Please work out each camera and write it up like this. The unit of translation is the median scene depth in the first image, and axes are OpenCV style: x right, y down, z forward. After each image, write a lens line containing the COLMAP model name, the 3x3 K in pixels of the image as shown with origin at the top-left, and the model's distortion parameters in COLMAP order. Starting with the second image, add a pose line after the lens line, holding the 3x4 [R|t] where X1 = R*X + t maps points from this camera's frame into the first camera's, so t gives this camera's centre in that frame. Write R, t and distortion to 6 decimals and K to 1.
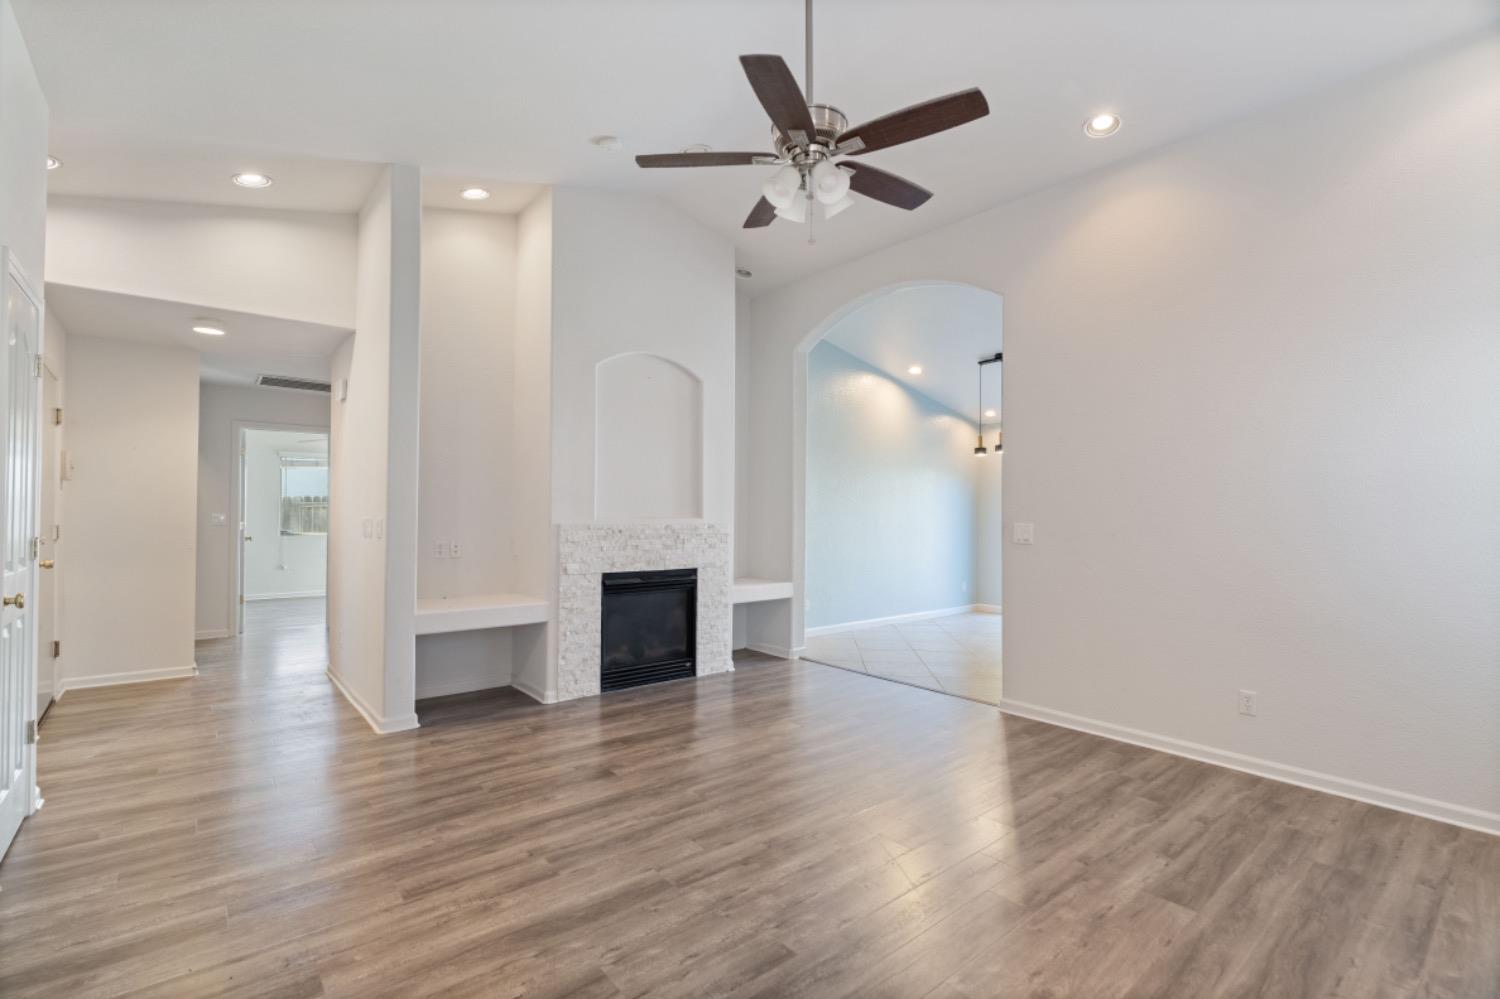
lens RADIAL K [[676.6, 0, 741.5], [0, 676.6, 507.3], [0, 0, 1]] dist [-0.008890, 0.003605]
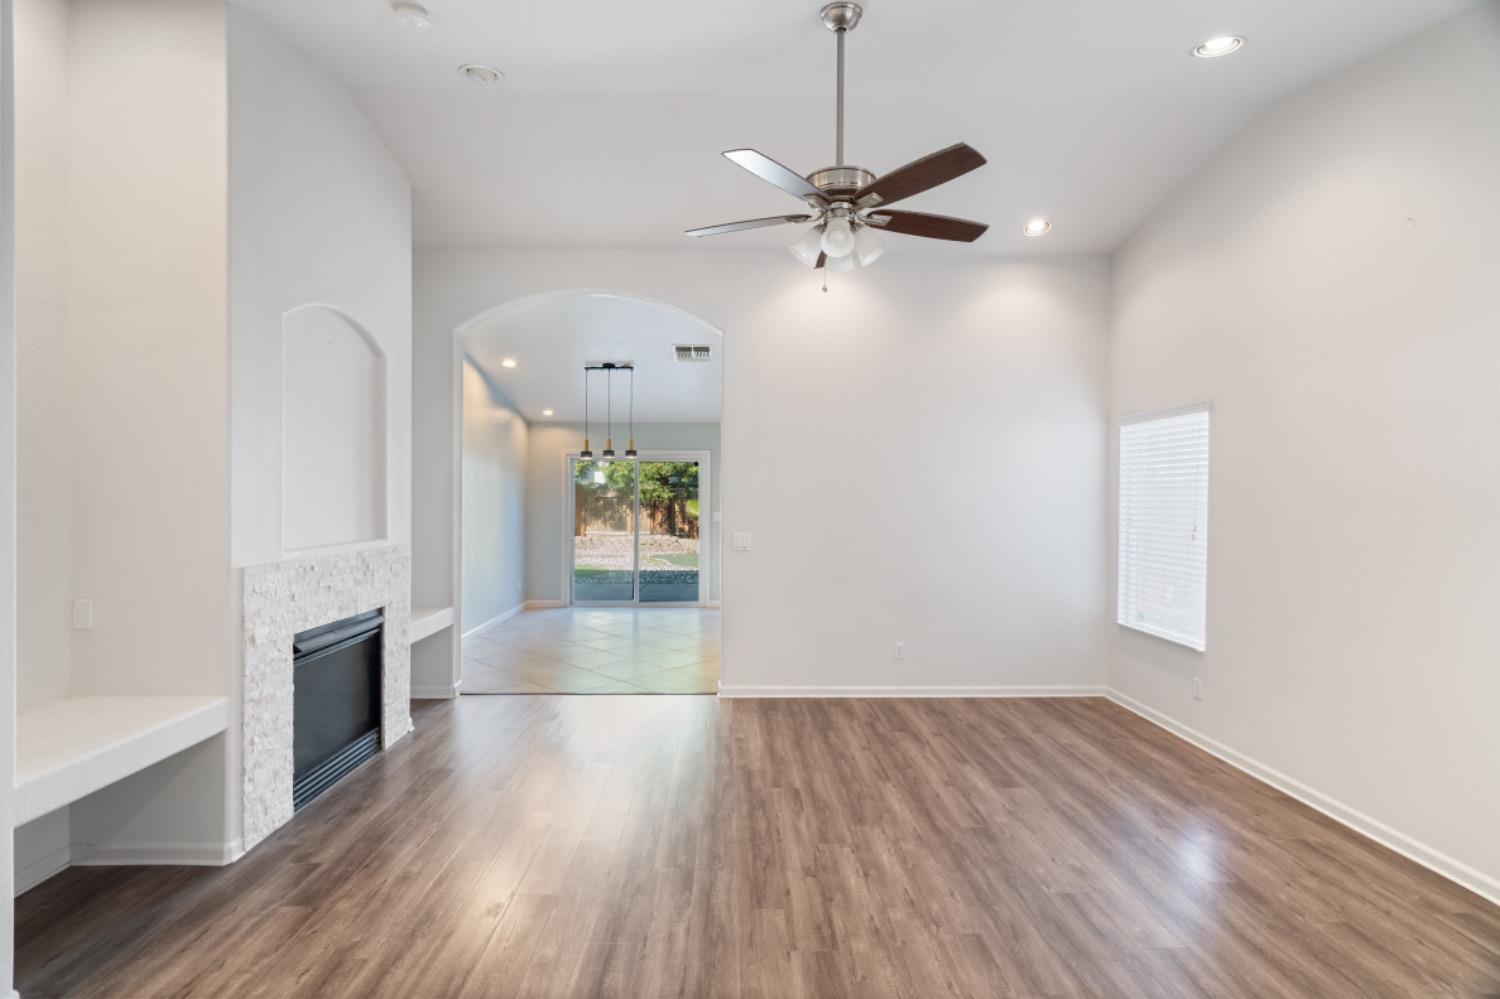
lens RADIAL K [[676.6, 0, 744.2], [0, 676.6, 501.8], [0, 0, 1]] dist [-0.008890, 0.003605]
pose [[0.616551, -0.011546, 0.787230, -0.469810], [-0.005806, 0.999799, 0.019211, -0.048819], [-0.787293, -0.016415, 0.616360, 0.262487]]
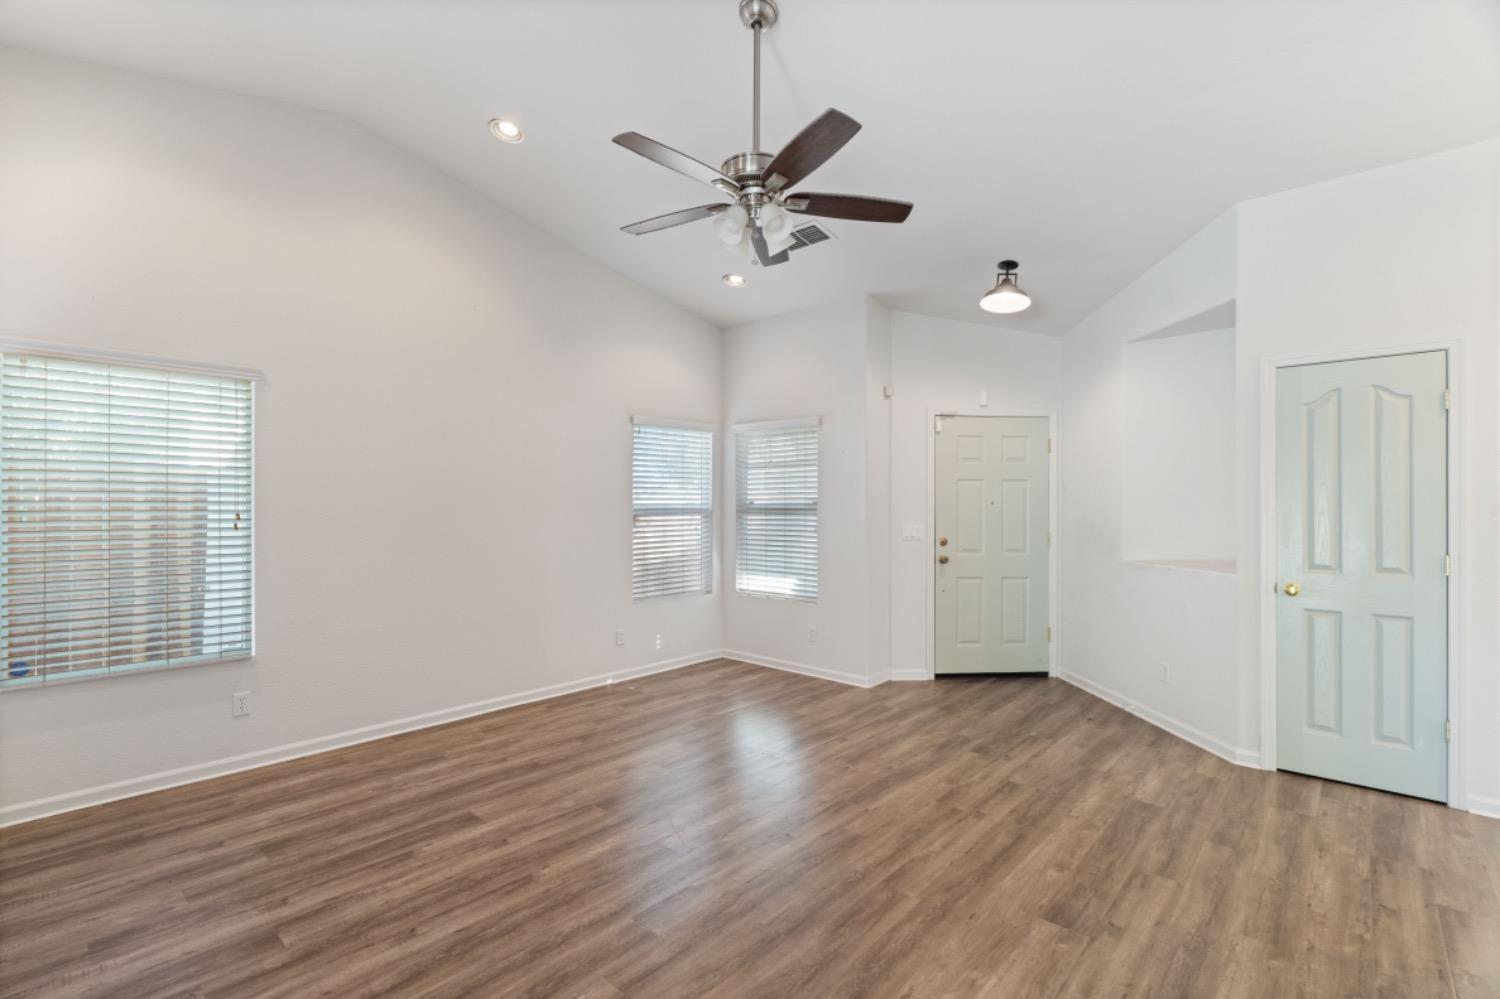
lens RADIAL K [[676.6, 0, 742.6], [0, 676.6, 510.7], [0, 0, 1]] dist [-0.008890, 0.003605]
pose [[-0.989175, -0.009158, -0.146452, 0.157645], [-0.008771, 0.999956, -0.003291, -0.008656], [0.146476, -0.001970, -0.989212, 1.176515]]
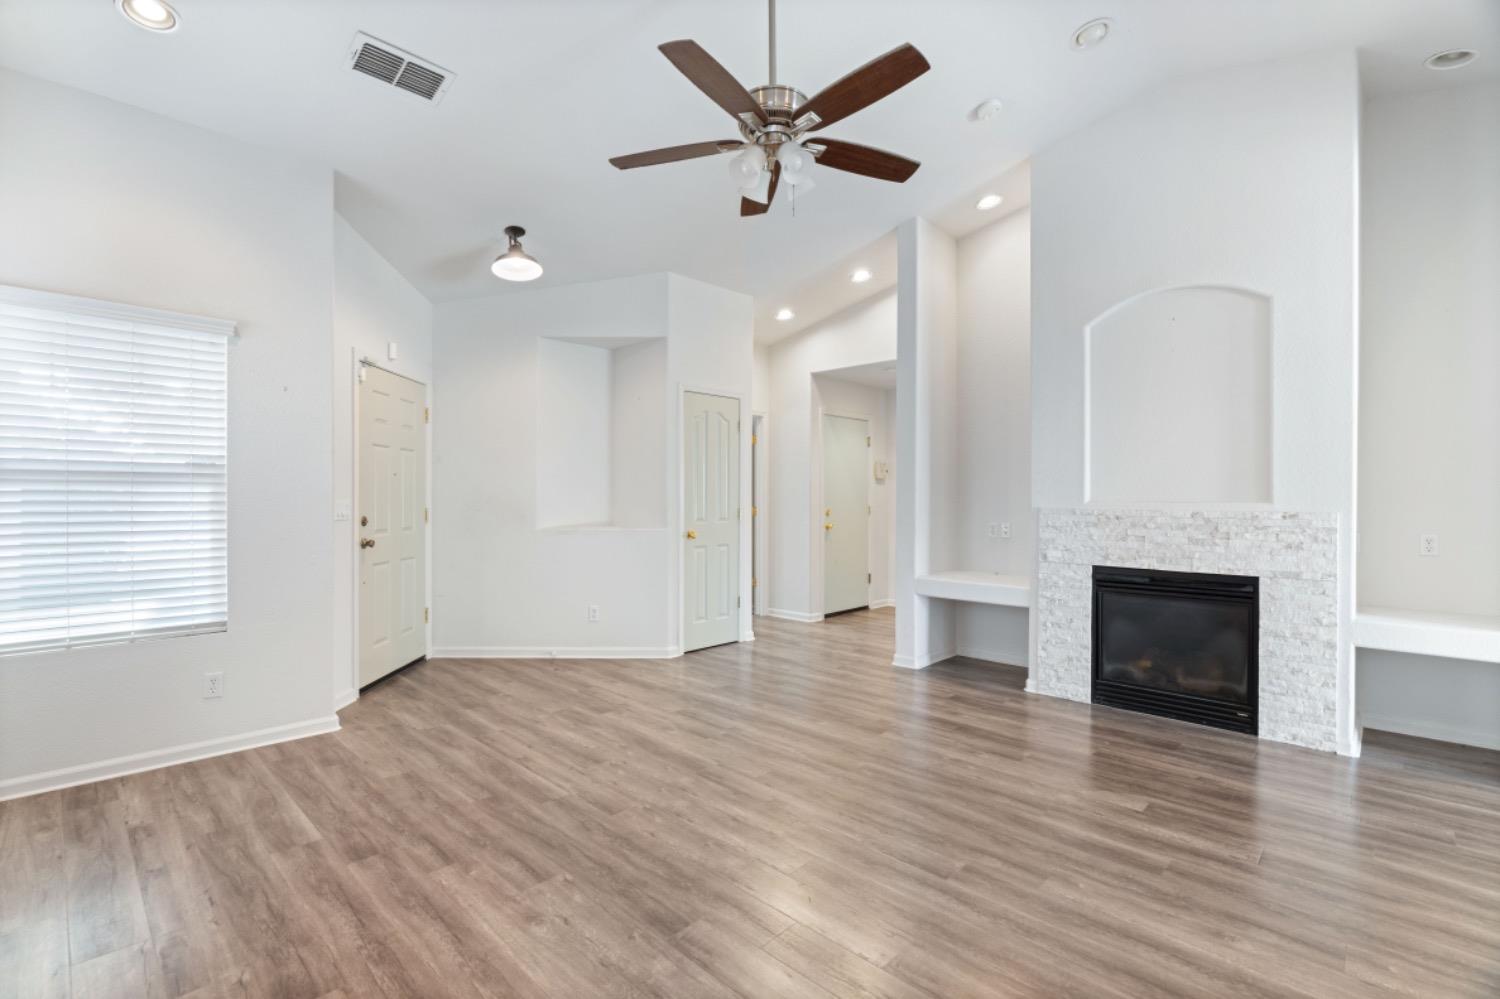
lens RADIAL K [[676.6, 0, 749.2], [0, 676.6, 500.0], [0, 0, 1]] dist [-0.008890, 0.003605]
pose [[0.116433, -0.003874, -0.993191, 0.629631], [0.004425, 0.999984, -0.003381, 0.015271], [0.993189, -0.004002, 0.116448, 0.481531]]
